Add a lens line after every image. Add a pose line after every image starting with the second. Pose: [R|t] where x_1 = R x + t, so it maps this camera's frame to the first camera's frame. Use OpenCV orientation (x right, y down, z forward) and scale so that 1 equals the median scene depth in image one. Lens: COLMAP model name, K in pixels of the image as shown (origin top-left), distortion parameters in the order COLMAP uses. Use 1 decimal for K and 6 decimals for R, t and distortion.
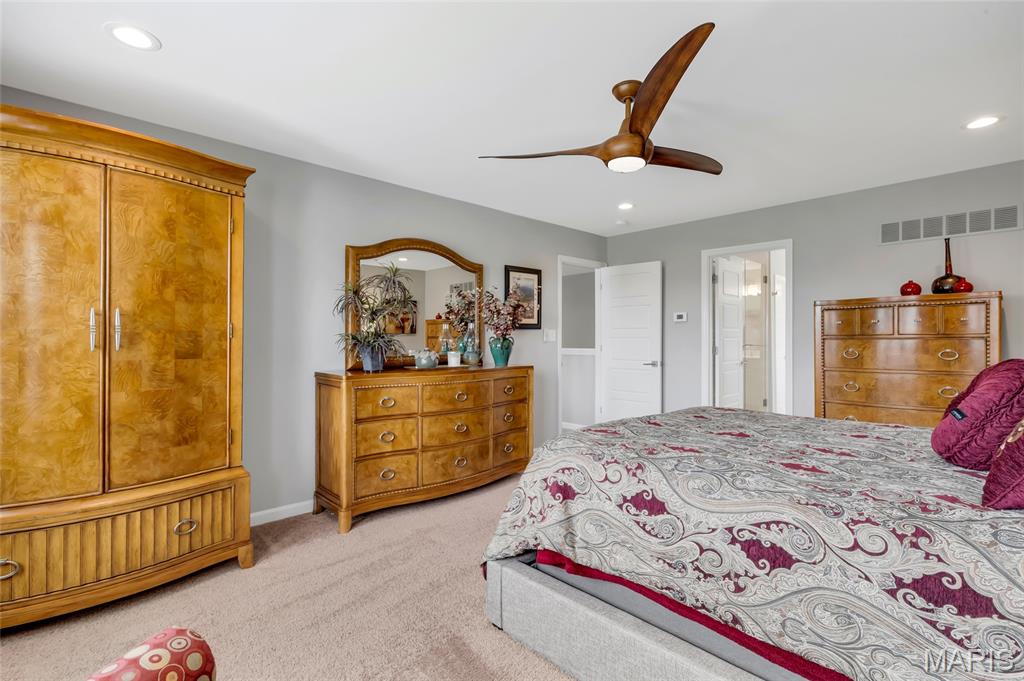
lens RADIAL K [[473.0, 0, 512.0], [0, 473.0, 340.5], [0, 0, 1]] dist [-0.001605, -0.000217]
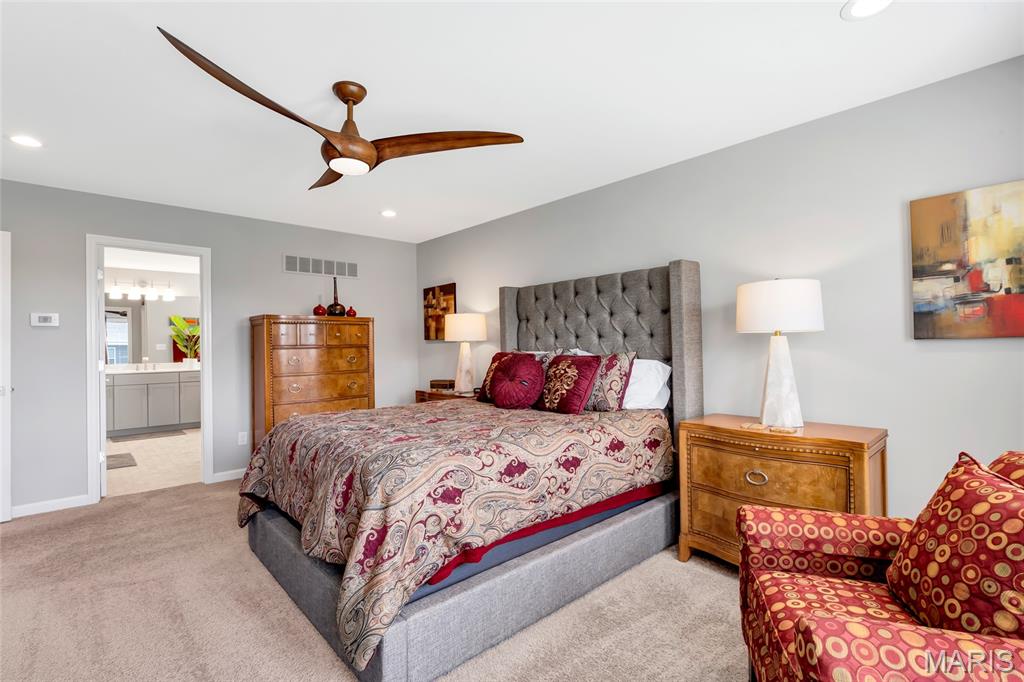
lens RADIAL K [[470.0, 0, 512.0], [0, 470.0, 341.0], [0, 0, 1]] dist [-0.003570, -0.000244]
pose [[0.016224, 0.012675, 0.999788, -1.011869], [0.012808, 0.999835, -0.012884, -0.000530], [-0.999786, 0.013015, 0.016059, 0.944573]]
